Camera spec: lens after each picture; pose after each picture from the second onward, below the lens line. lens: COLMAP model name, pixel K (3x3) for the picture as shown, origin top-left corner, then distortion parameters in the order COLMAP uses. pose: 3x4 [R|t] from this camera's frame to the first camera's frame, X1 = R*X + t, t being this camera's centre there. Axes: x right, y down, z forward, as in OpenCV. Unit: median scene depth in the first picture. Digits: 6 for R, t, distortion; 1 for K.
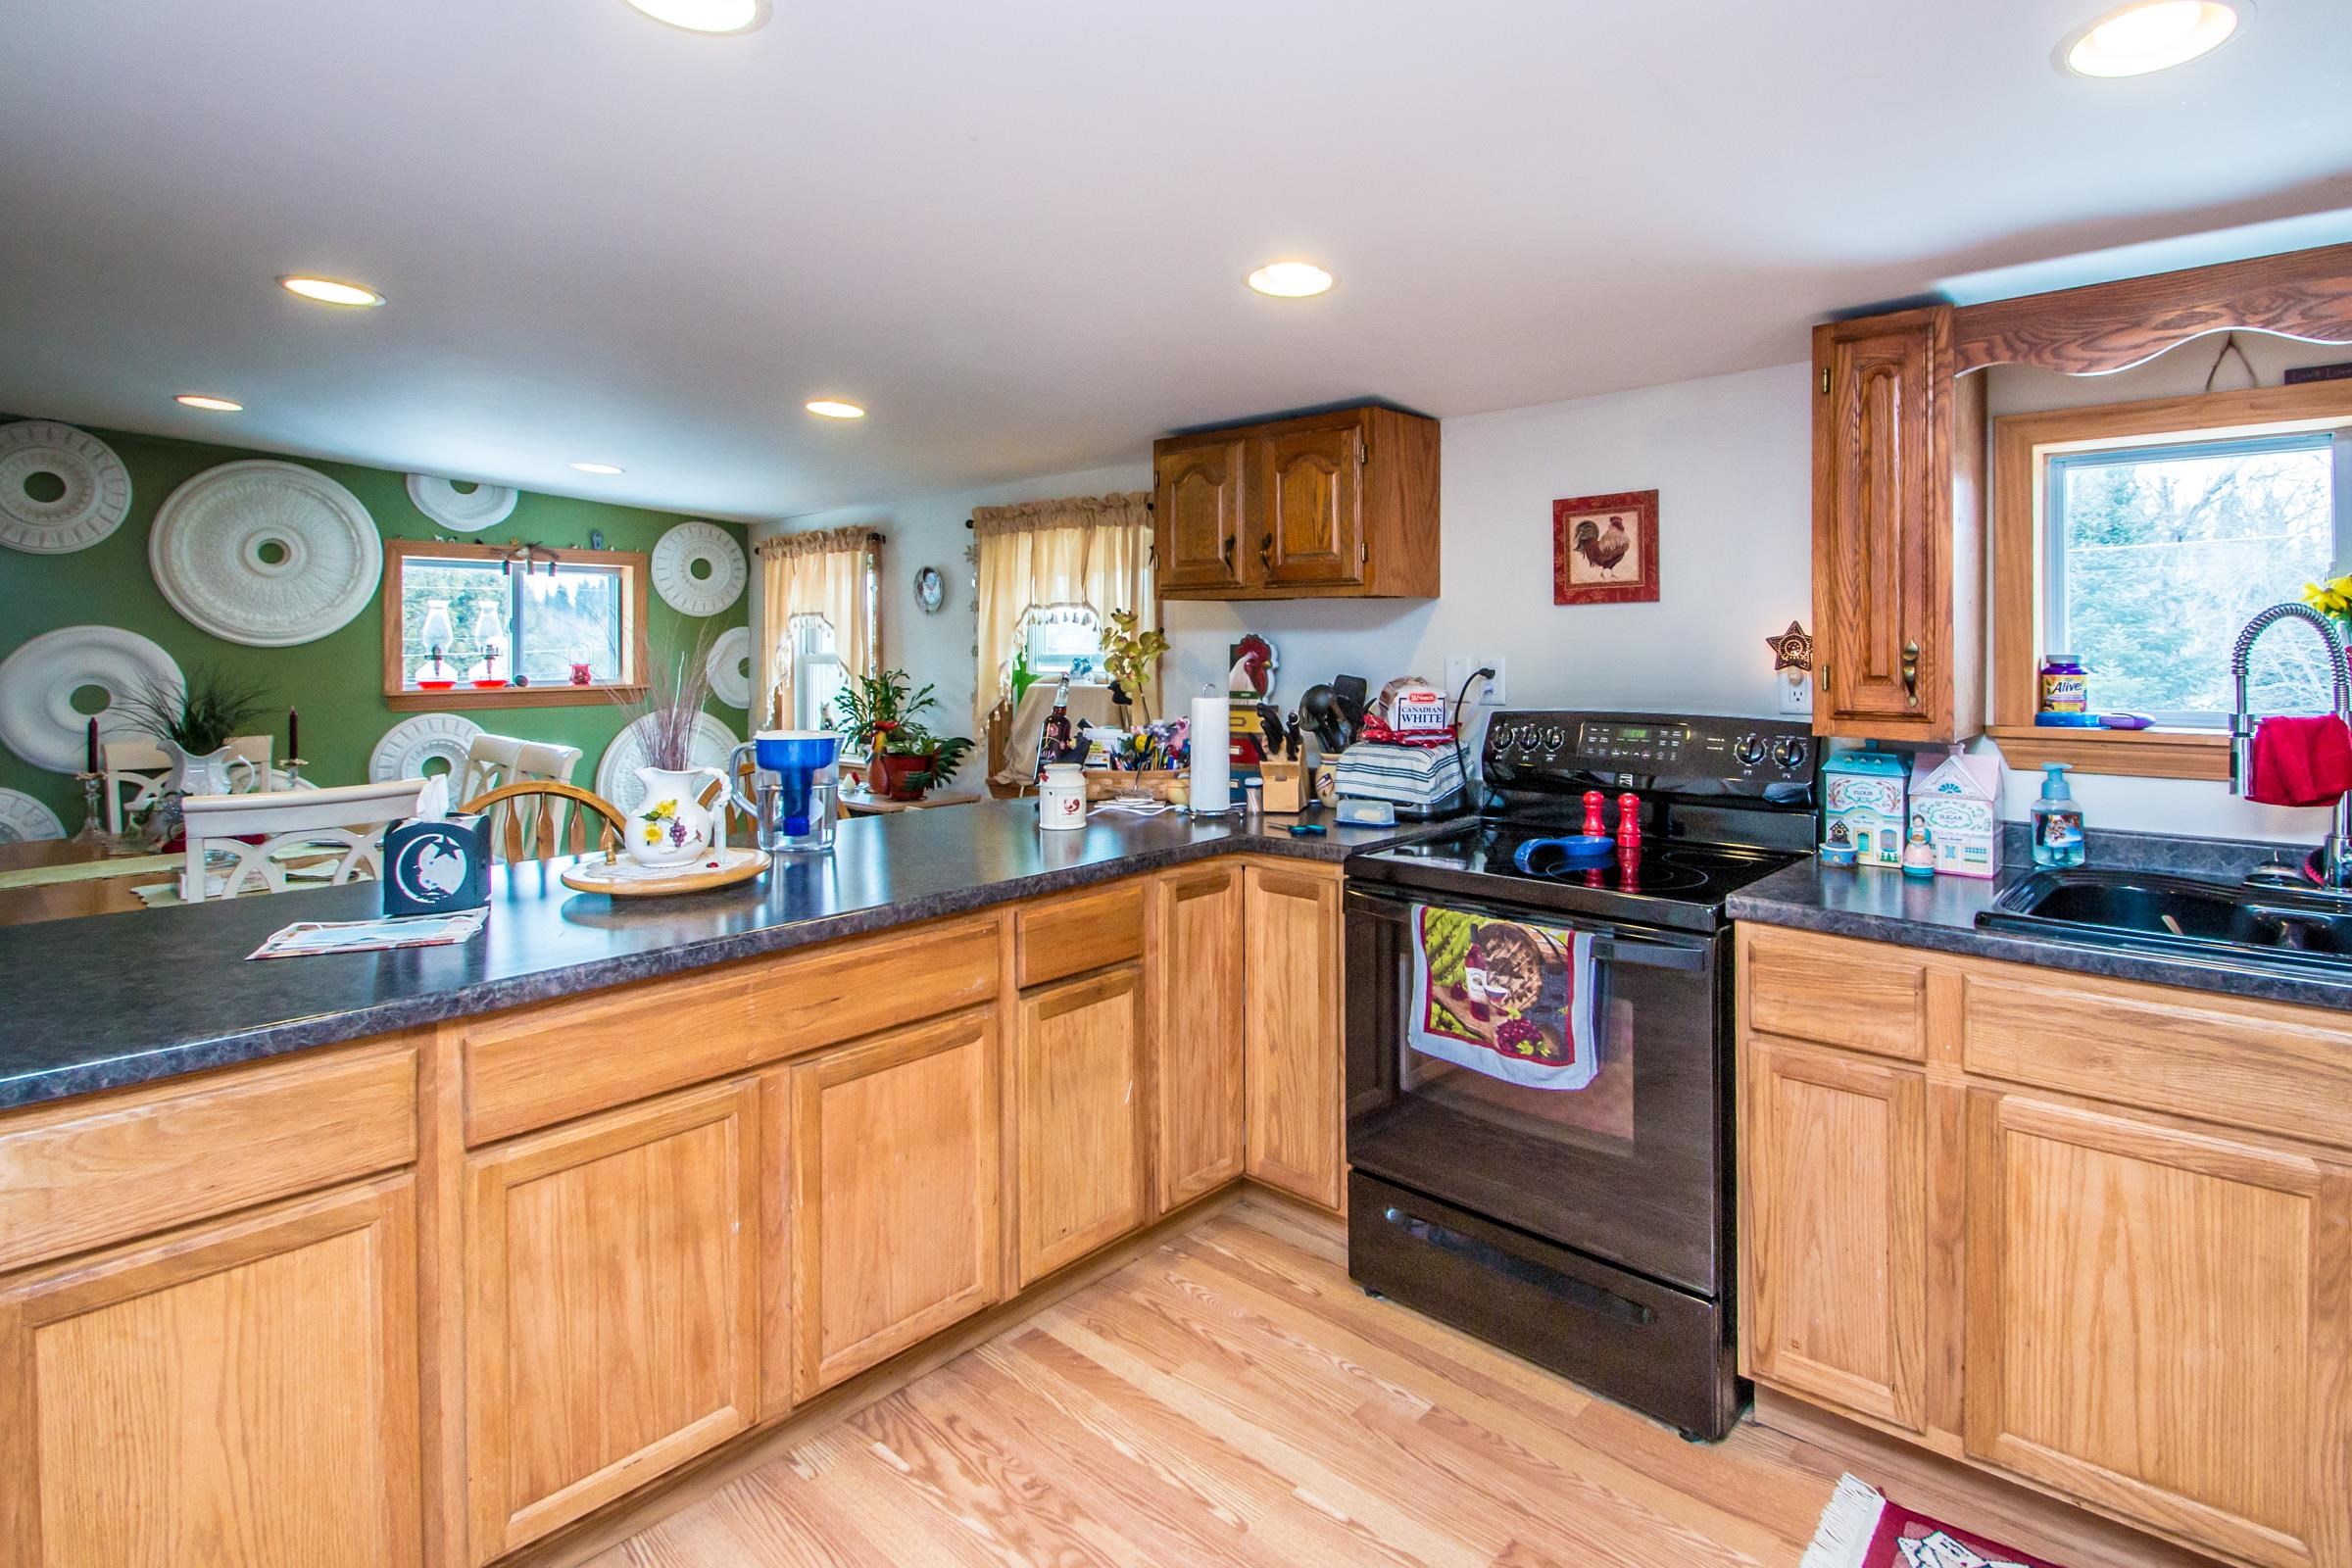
lens RADIAL K [[1168.5, 0, 1241.6], [0, 1168.5, 642.7], [0, 0, 1]] dist [0.004489, -0.007771]
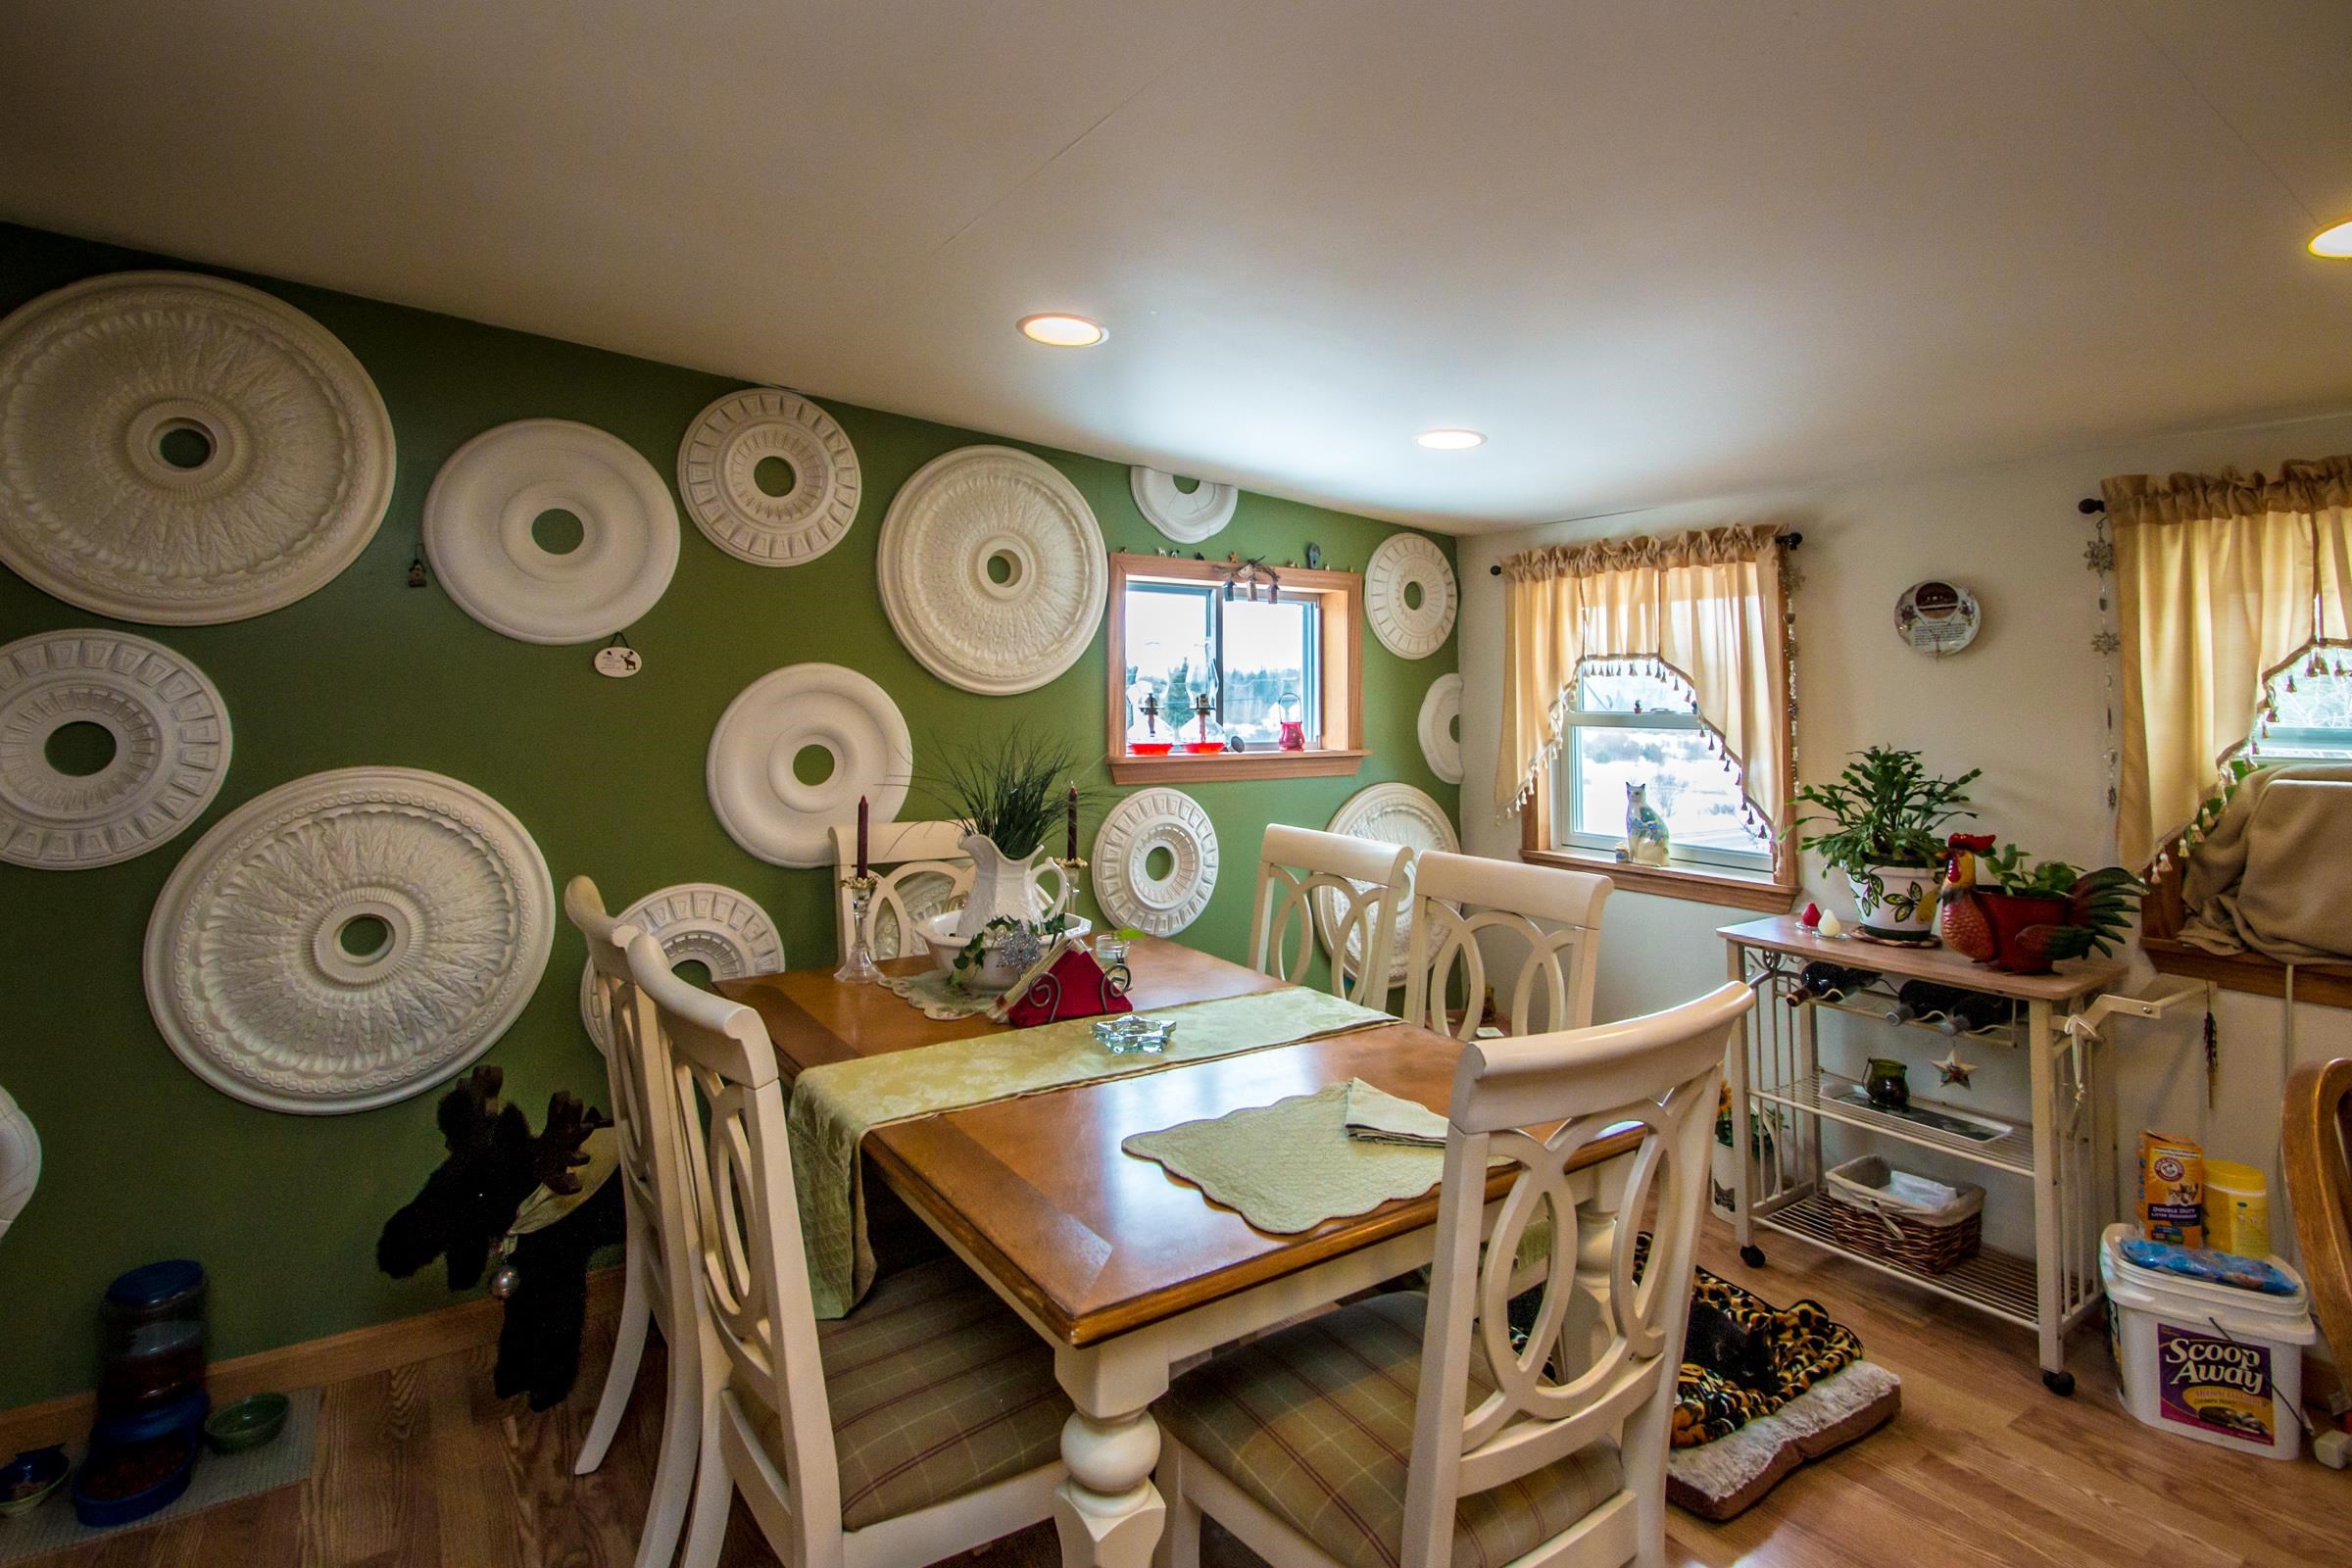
lens RADIAL K [[1116.9, 0, 1165.6], [0, 1116.9, 648.4], [0, 0, 1]] dist [0.007151, -0.009528]
pose [[0.971372, 0.004155, -0.237528, -0.512186], [-0.012732, 0.999321, -0.034585, -0.002968], [0.237222, 0.036619, 0.970765, 0.309333]]
